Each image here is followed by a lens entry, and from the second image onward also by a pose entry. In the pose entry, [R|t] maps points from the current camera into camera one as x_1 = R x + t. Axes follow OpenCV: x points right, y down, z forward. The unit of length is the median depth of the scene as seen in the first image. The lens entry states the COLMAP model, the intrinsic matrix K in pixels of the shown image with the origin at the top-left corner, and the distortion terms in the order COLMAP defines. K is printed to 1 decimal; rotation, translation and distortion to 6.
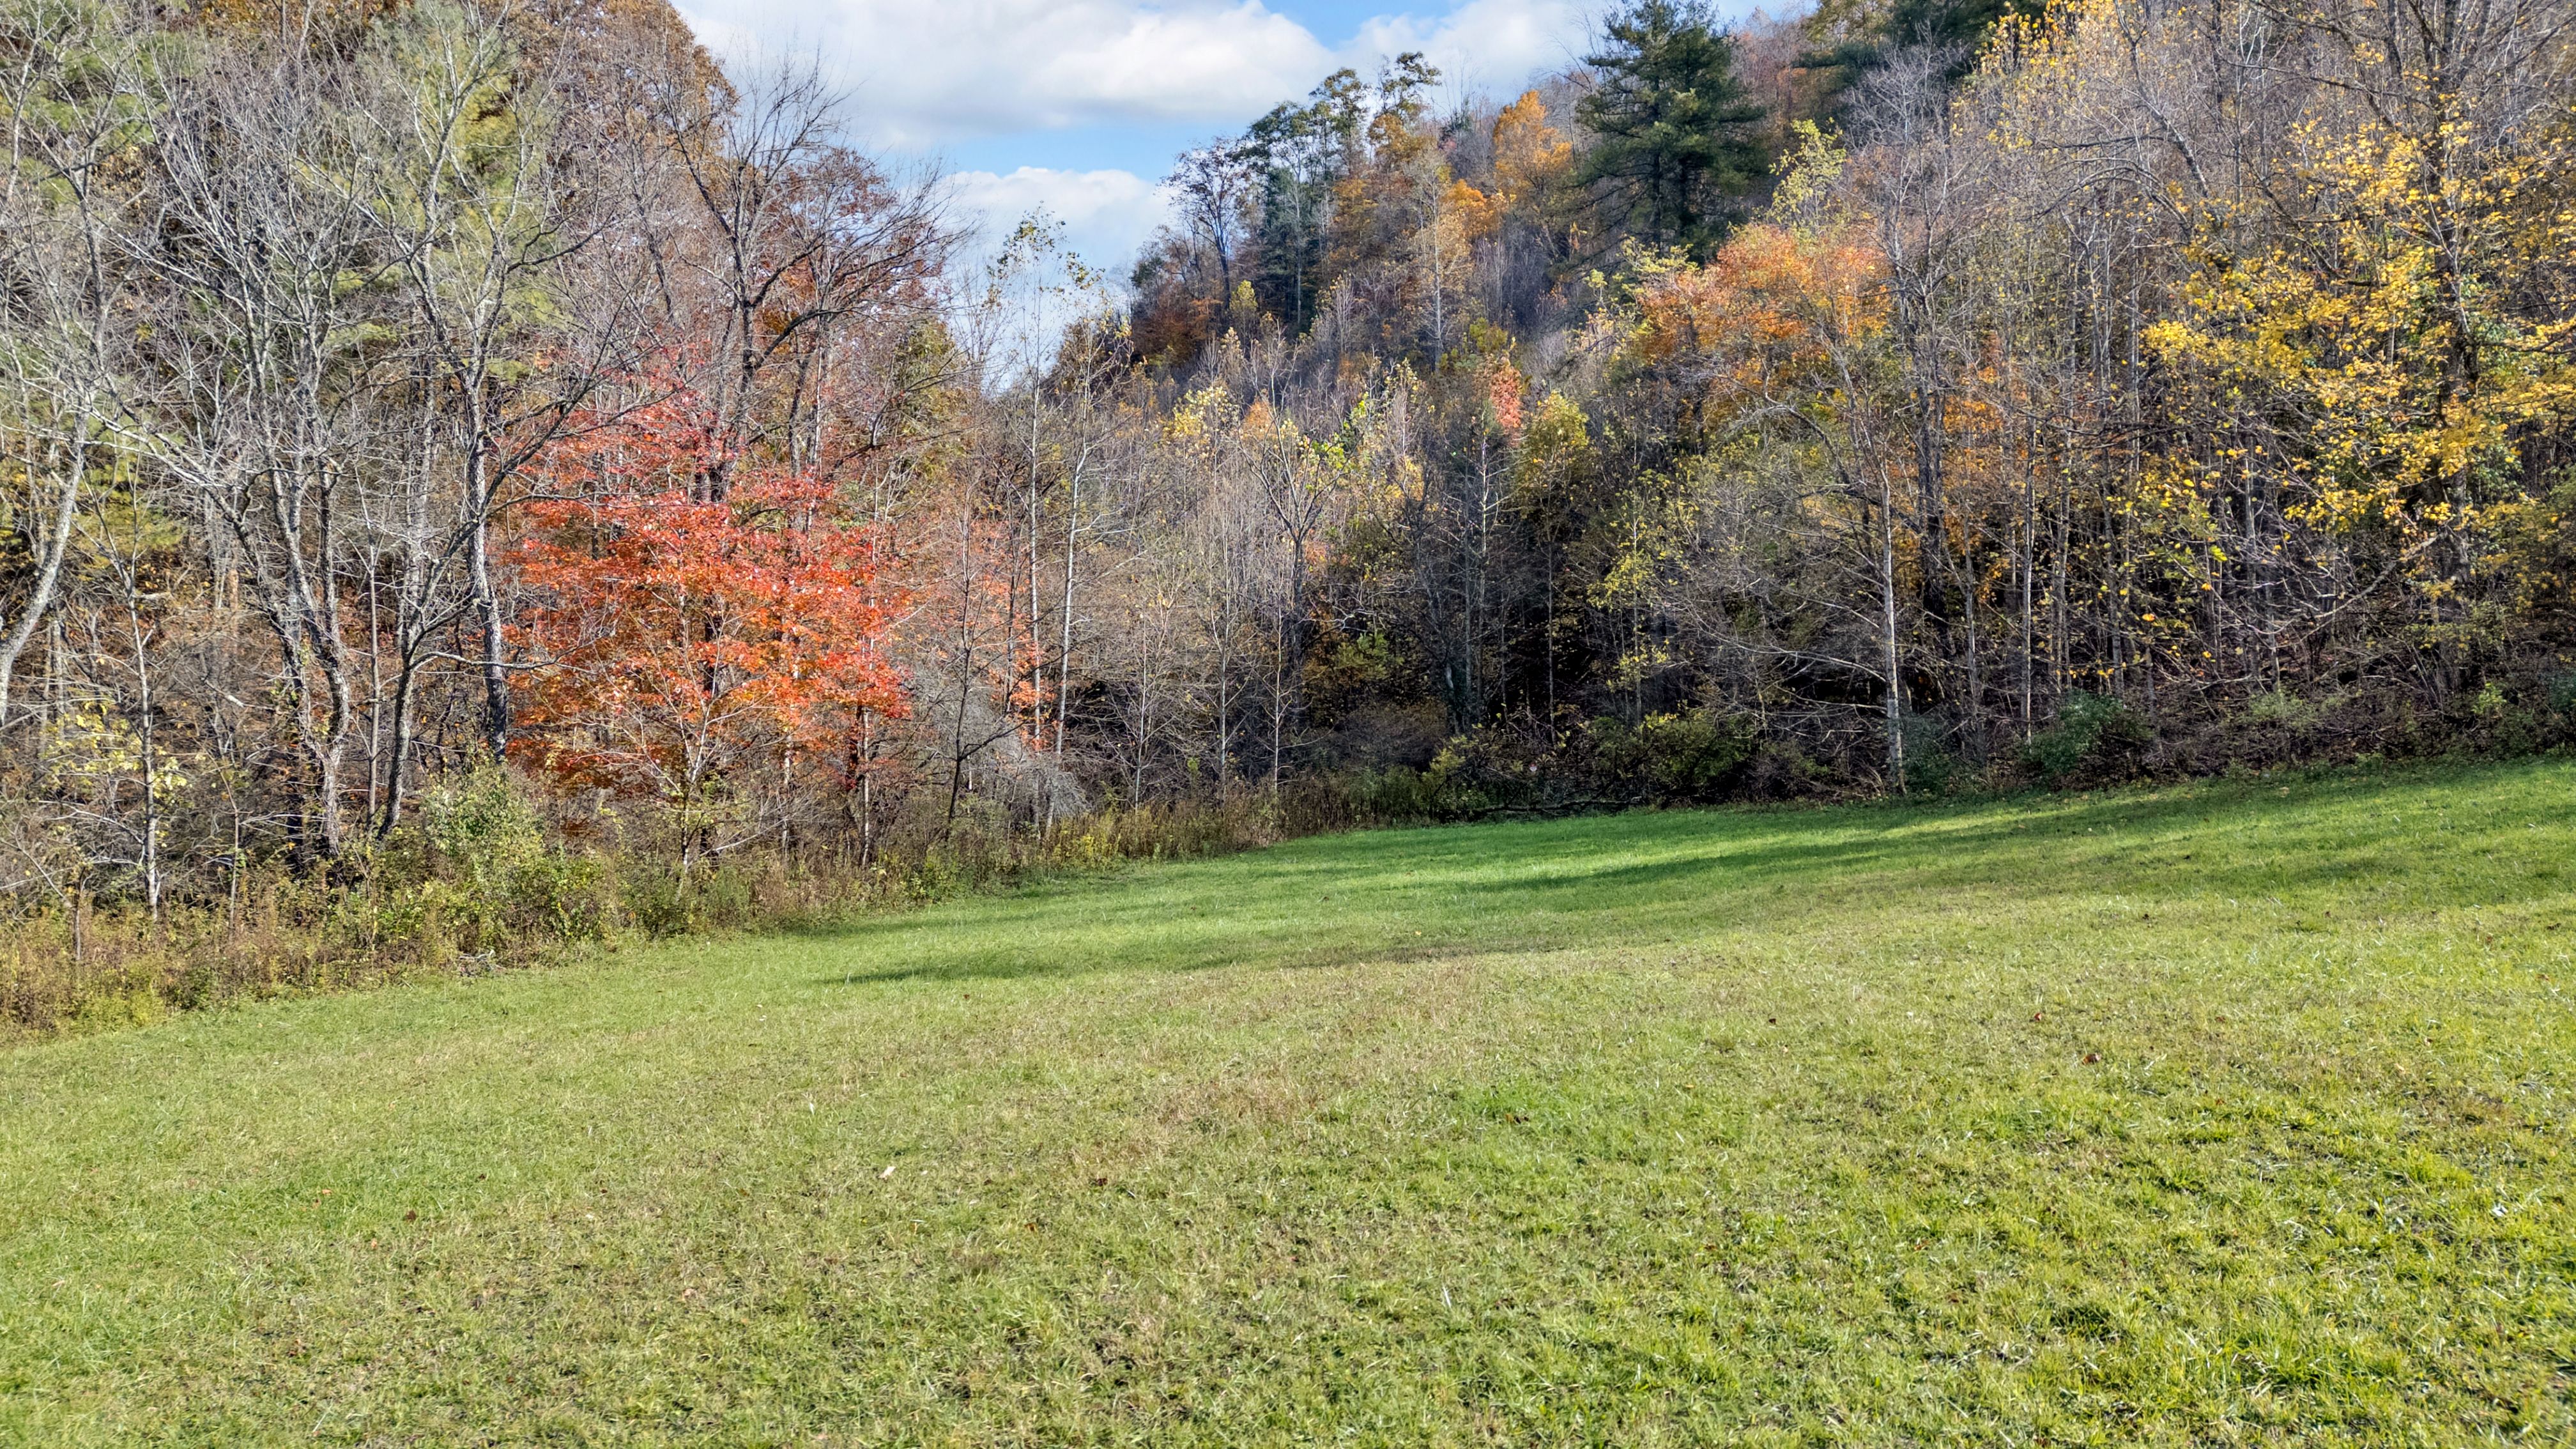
lens RADIAL K [[1857.6, 0, 1287.8], [0, 1857.6, 724.5], [0, 0, 1]] dist [0.075857, -0.076790]
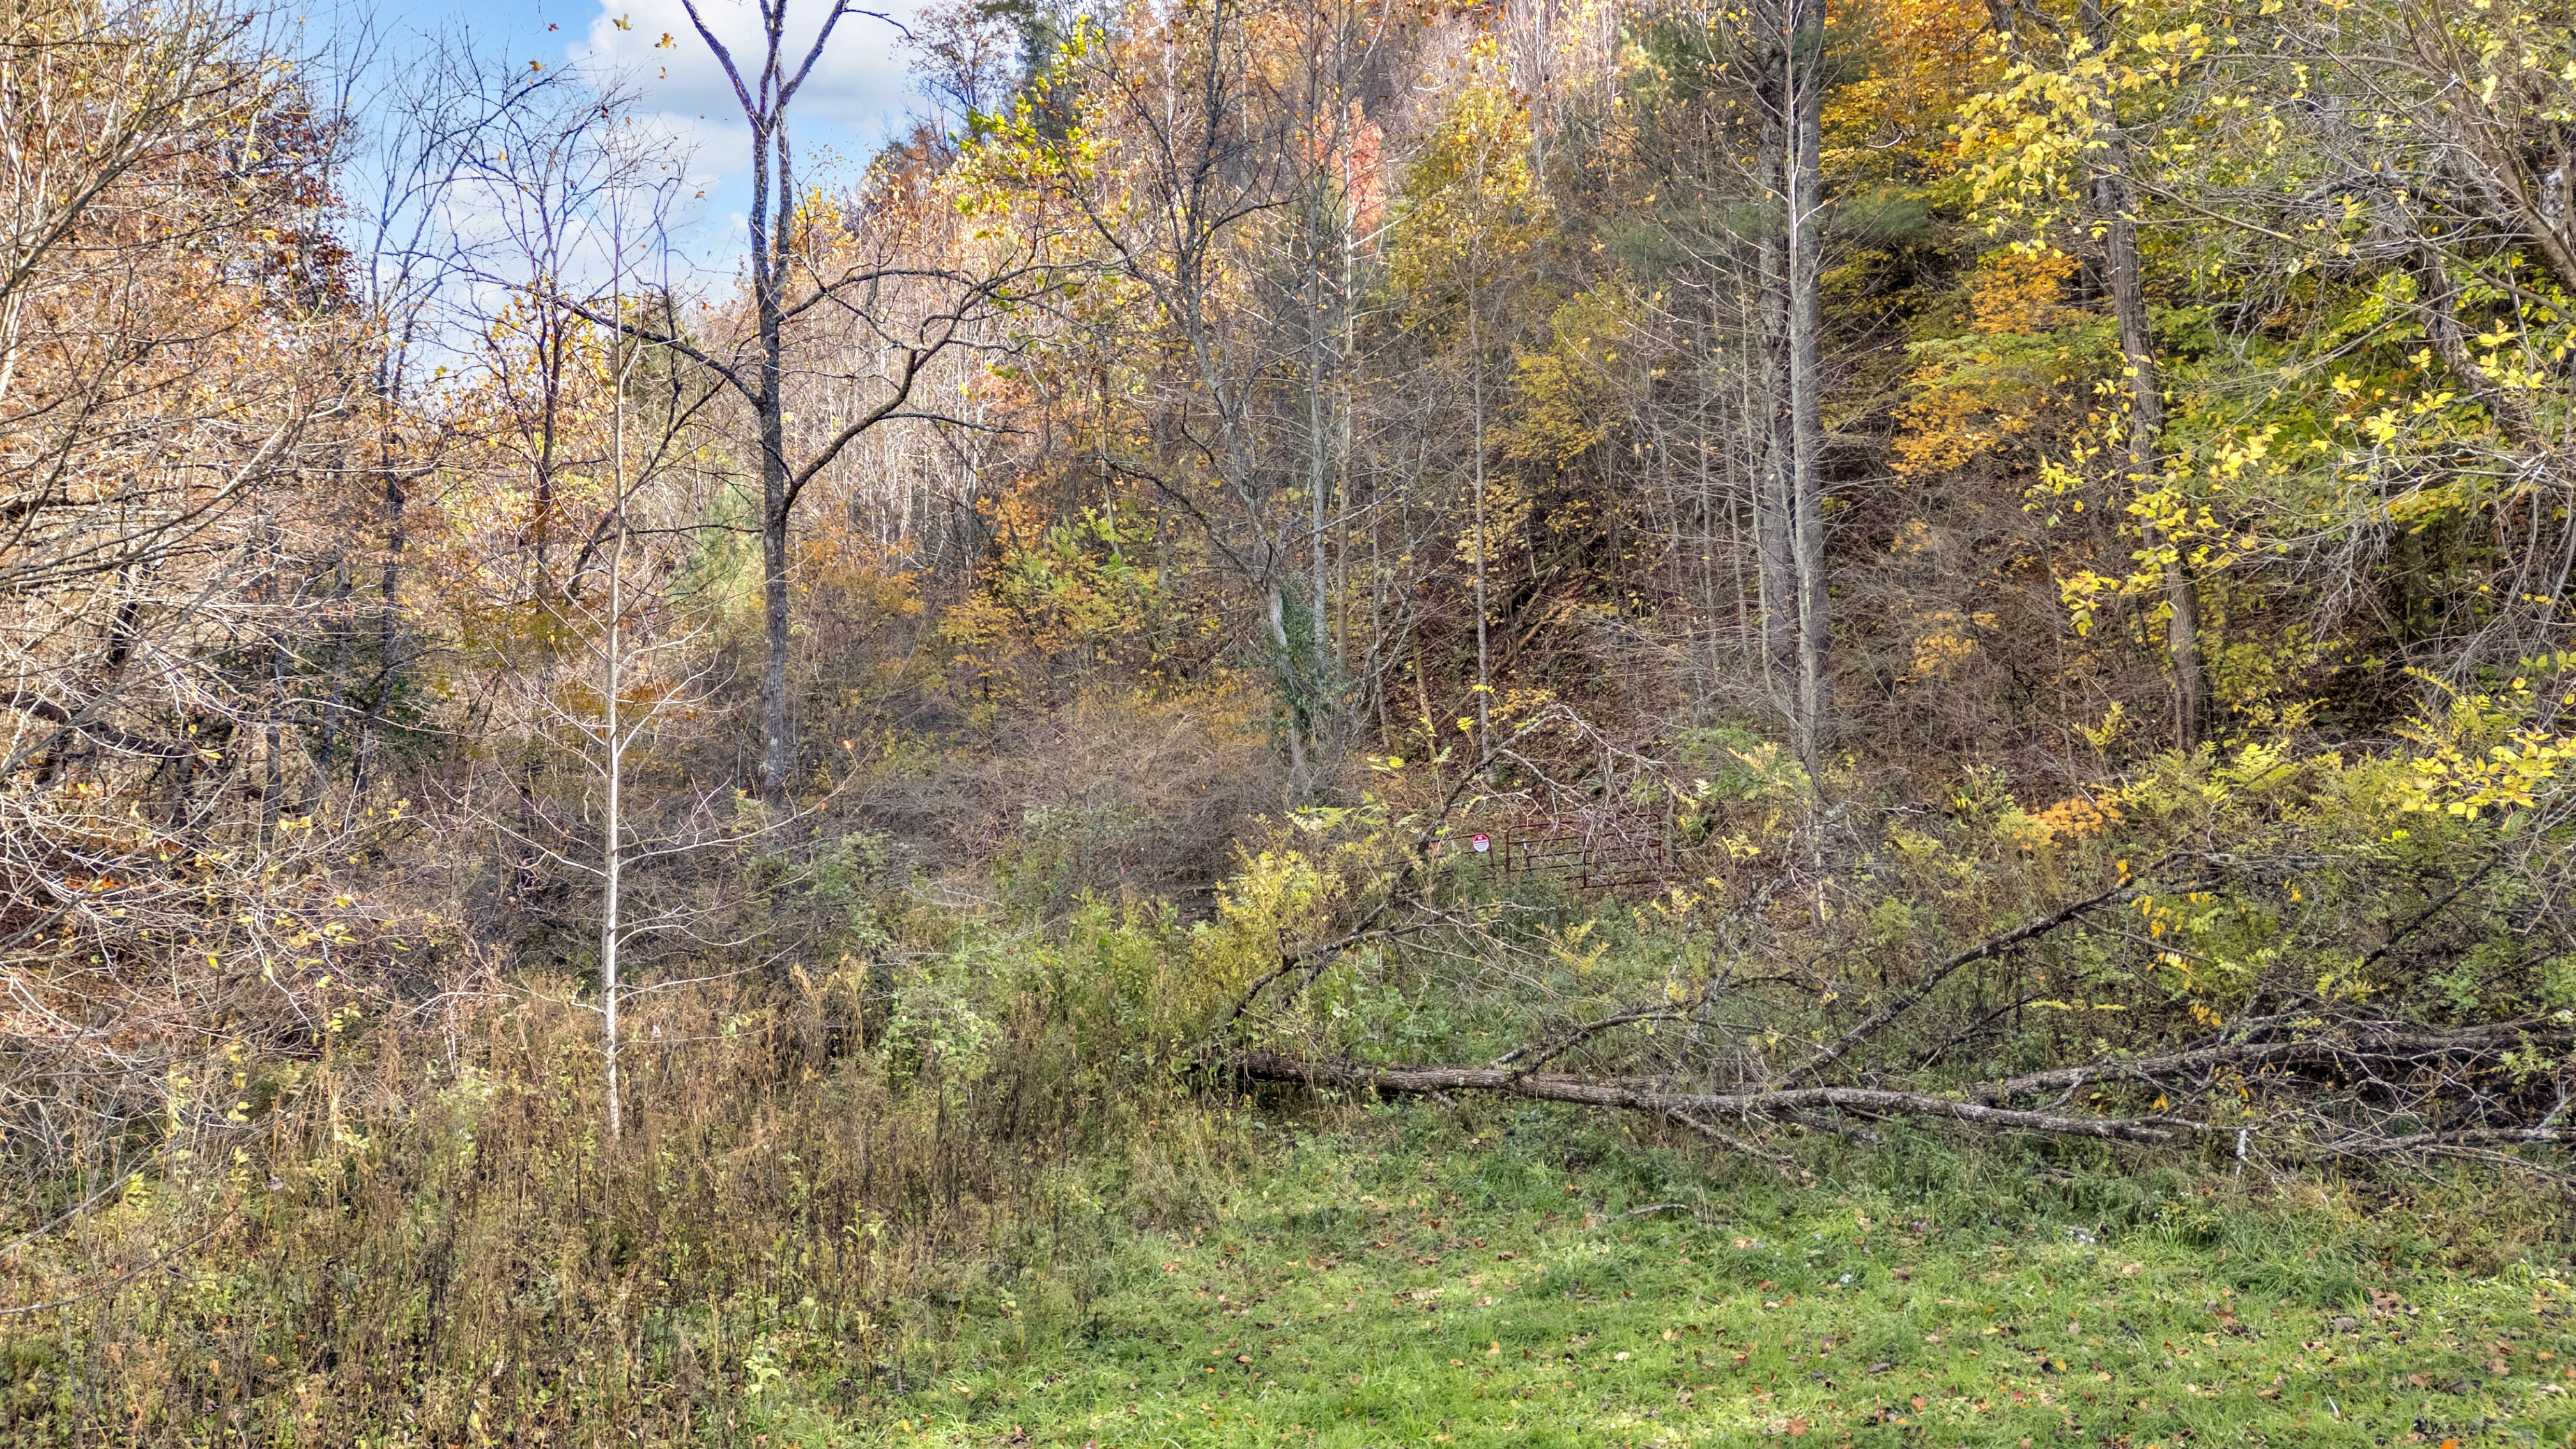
lens RADIAL K [[1857.6, 0, 1287.5], [0, 1857.6, 723.9], [0, 0, 1]] dist [0.075857, -0.076790]
pose [[0.994634, 0.000215, 0.103452, 0.048453], [-0.000323, 0.999999, 0.001030, -0.003557], [-0.103451, -0.001058, 0.994634, 0.608075]]
